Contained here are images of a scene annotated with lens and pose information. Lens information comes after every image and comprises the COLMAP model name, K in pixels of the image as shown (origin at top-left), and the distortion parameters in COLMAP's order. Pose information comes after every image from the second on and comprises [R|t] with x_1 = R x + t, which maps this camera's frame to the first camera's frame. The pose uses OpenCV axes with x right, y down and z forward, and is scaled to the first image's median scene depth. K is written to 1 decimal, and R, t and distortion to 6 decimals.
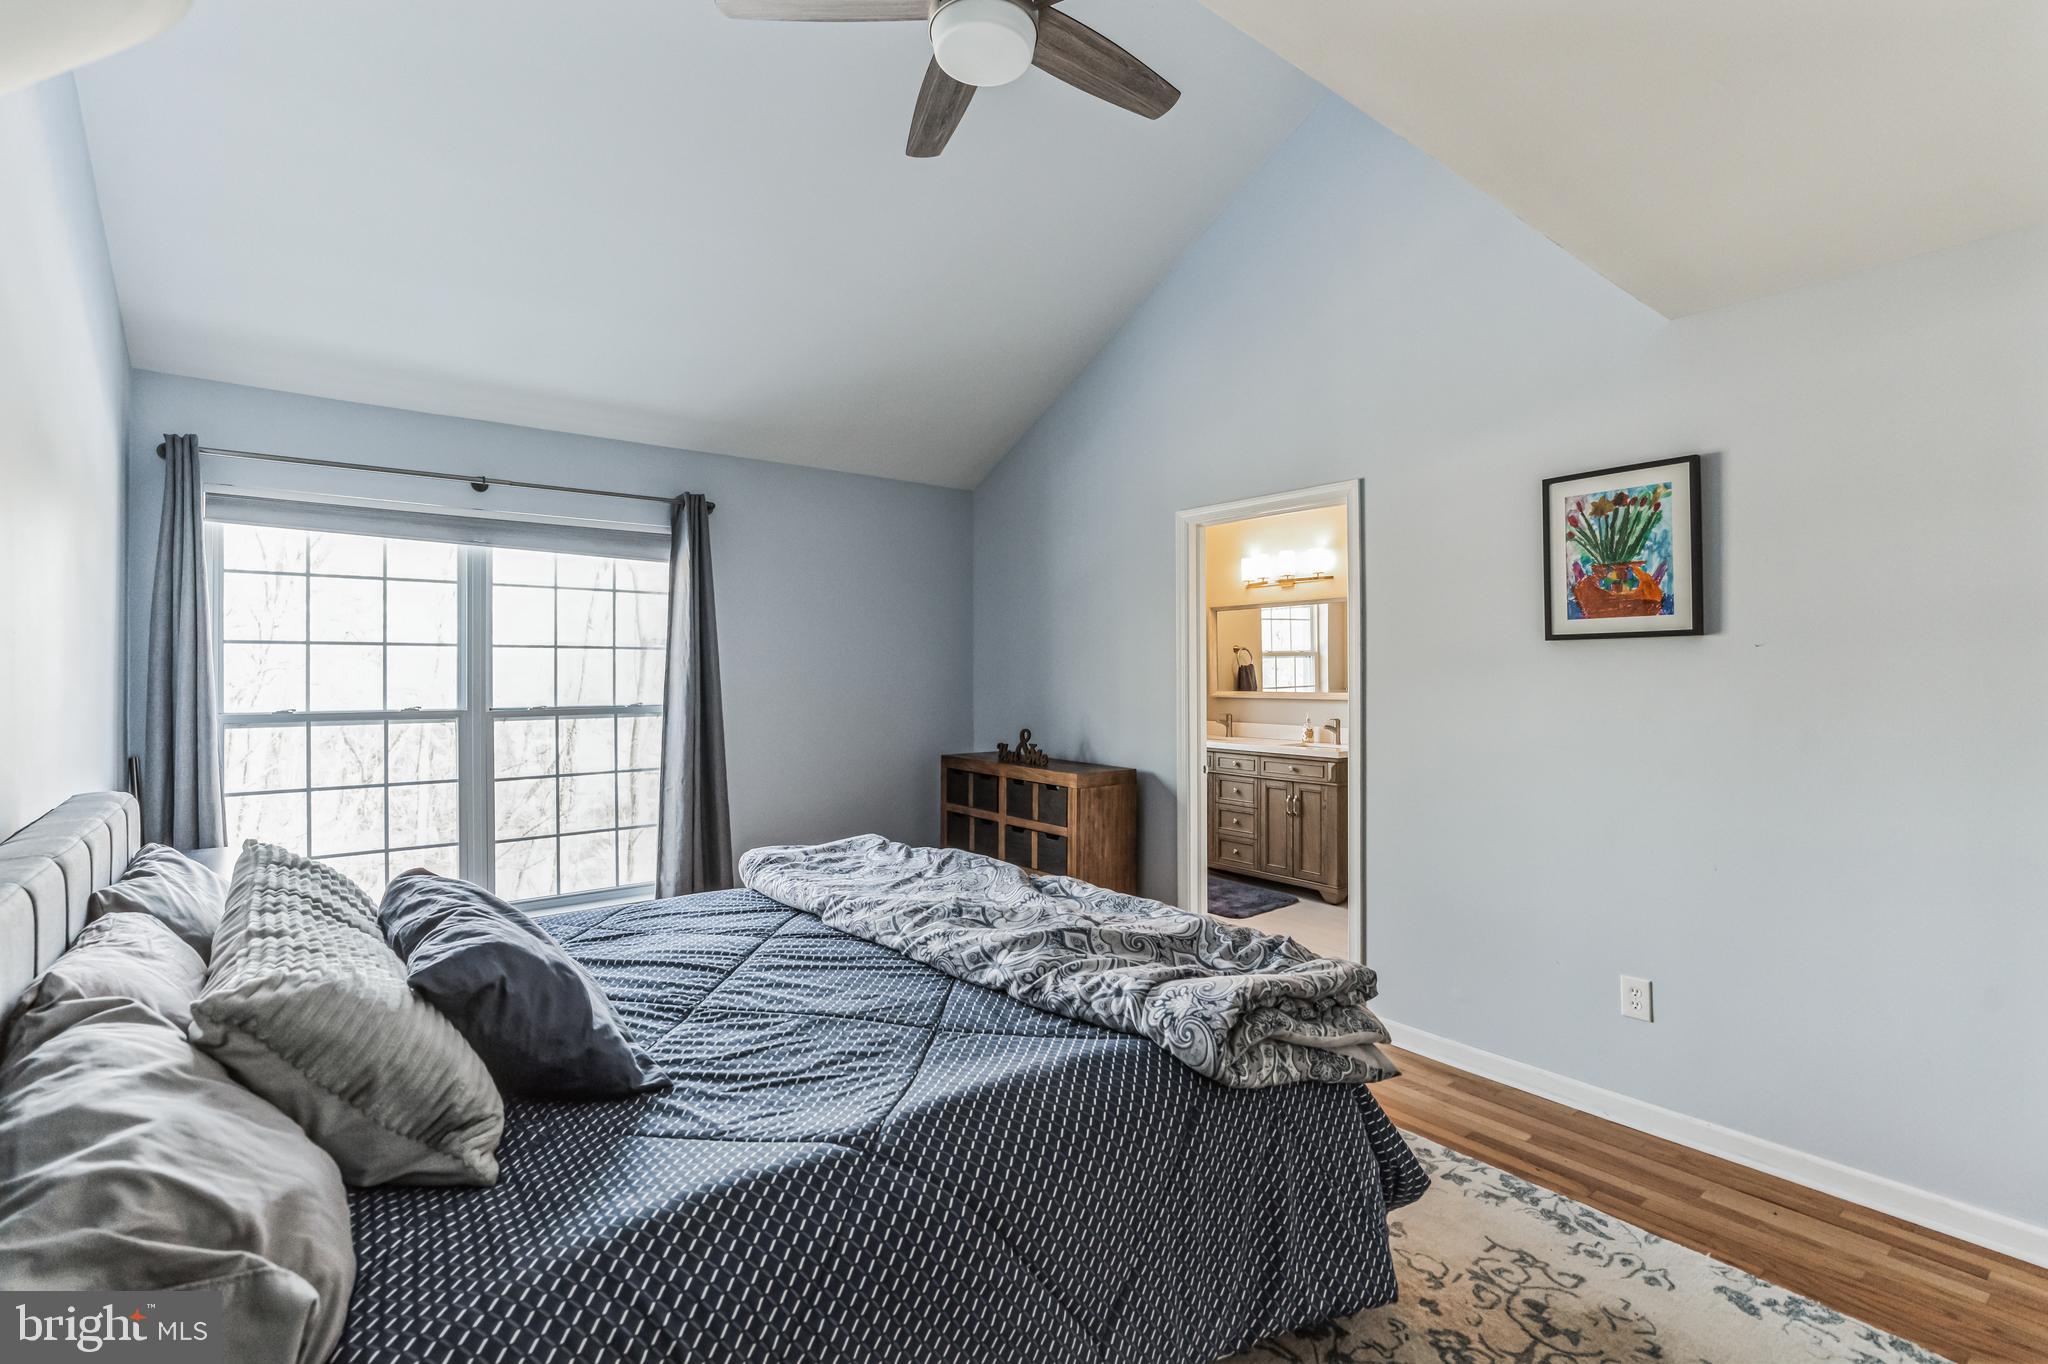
lens RADIAL K [[921.9, 0, 1018.7], [0, 921.9, 653.0], [0, 0, 1]] dist [-0.000005, -0.000039]
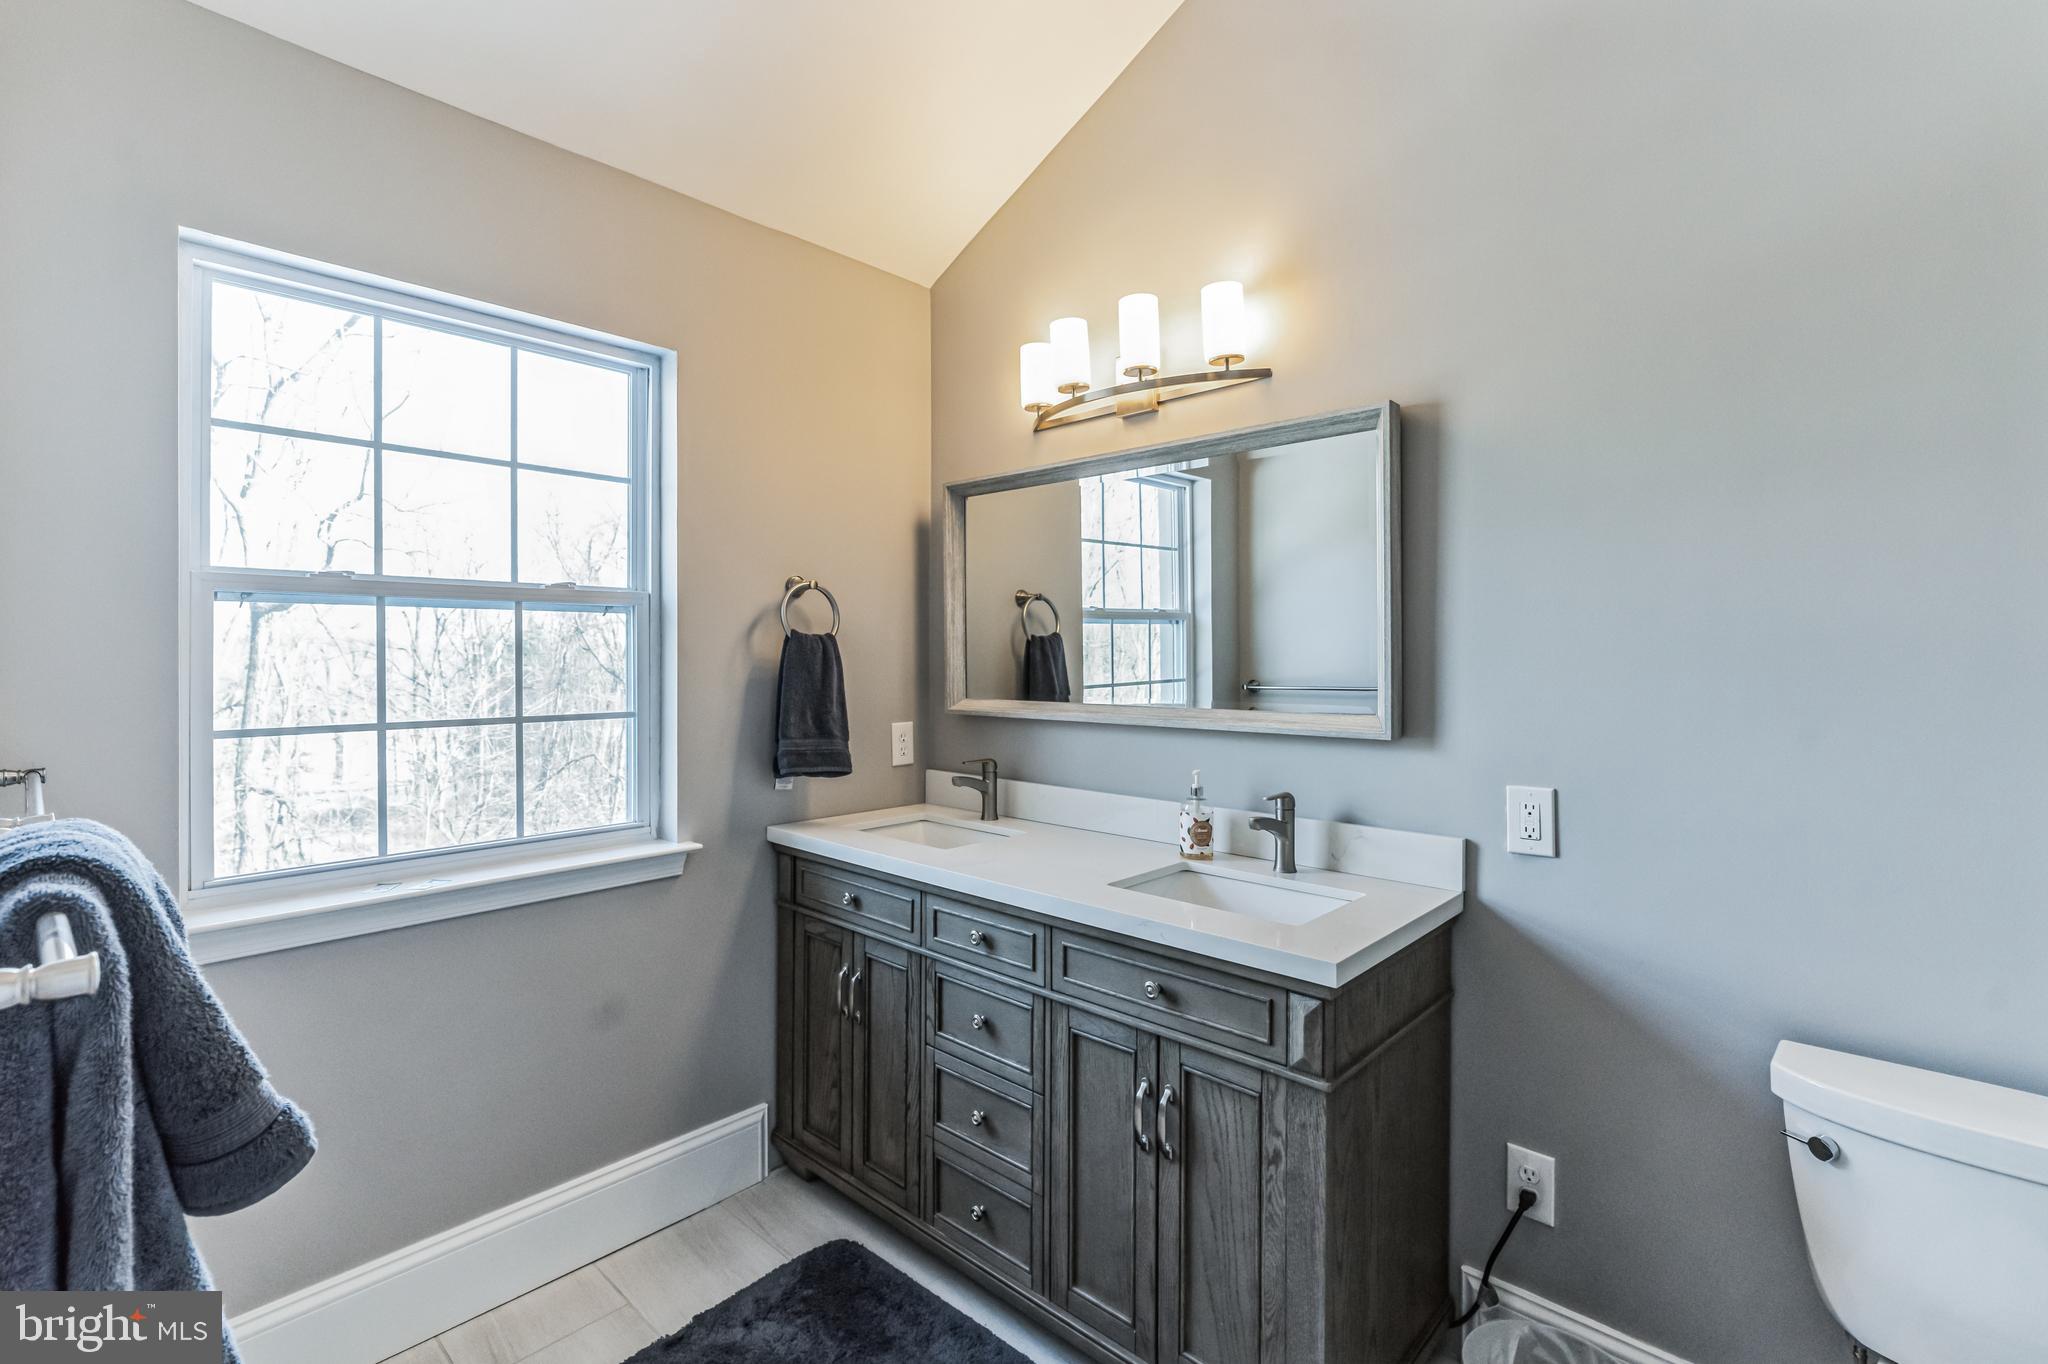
lens RADIAL K [[921.9, 0, 1018.7], [0, 921.9, 653.0], [0, 0, 1]] dist [-0.000005, -0.000039]
pose [[0.986180, 0.006183, 0.165563, 0.193097], [-0.009512, 0.999768, 0.019325, 0.015371], [-0.165405, -0.020633, 0.986010, 0.679738]]
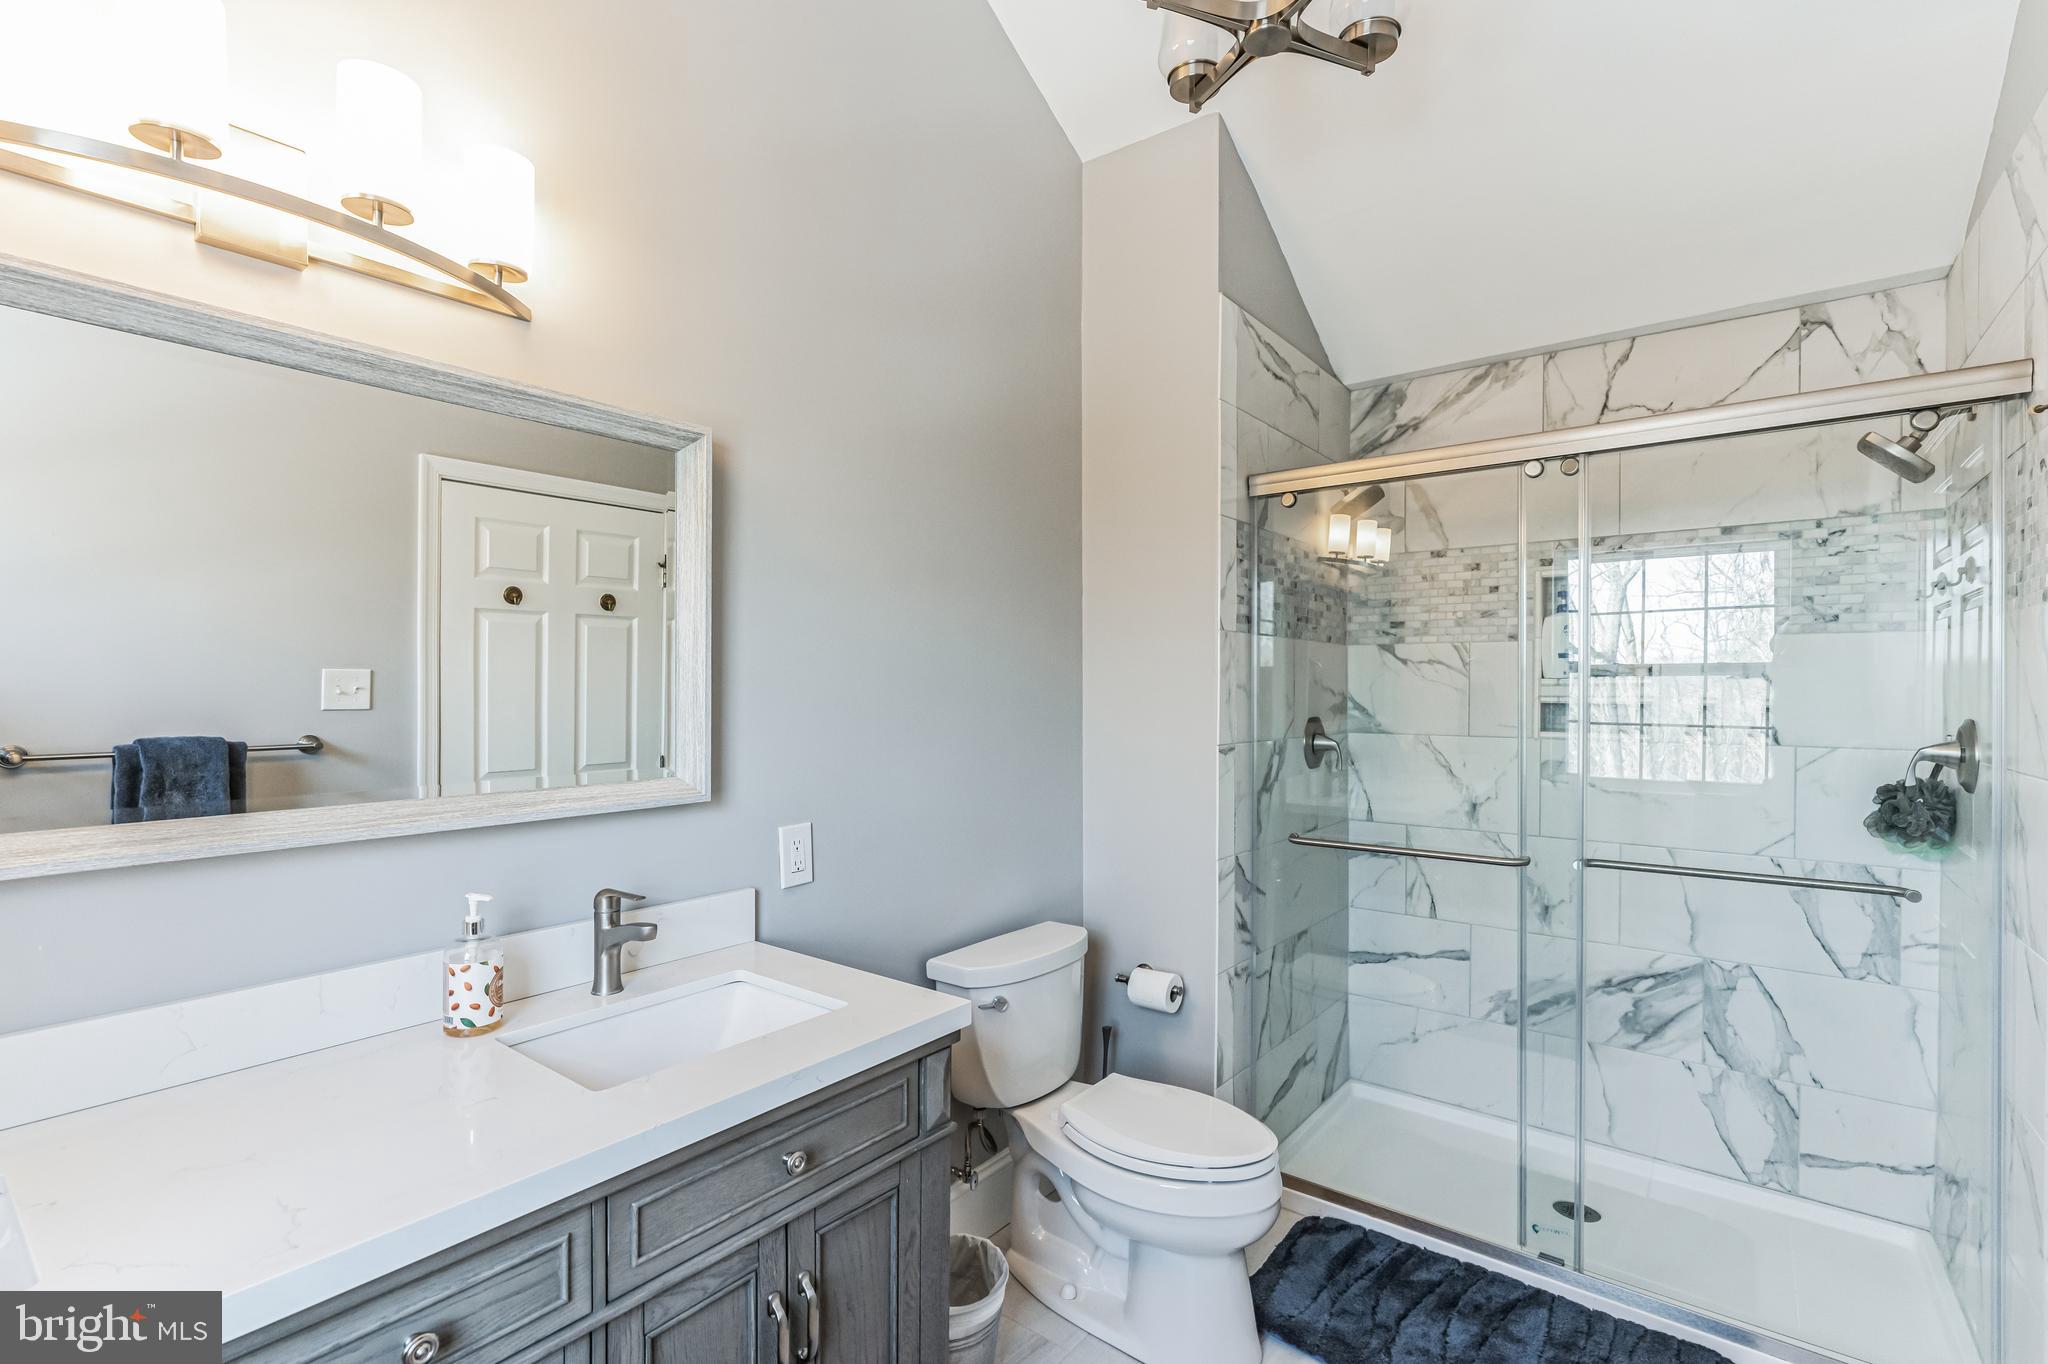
lens RADIAL K [[924.5, 0, 1024.0], [0, 924.5, 682.0], [0, 0, 1]] dist [-0.000915, -0.000151]
pose [[-0.258652, 0.006412, 0.965949, 0.068281], [-0.030892, 0.999412, -0.014907, 0.013720], [-0.965476, -0.033695, -0.258302, 0.939031]]
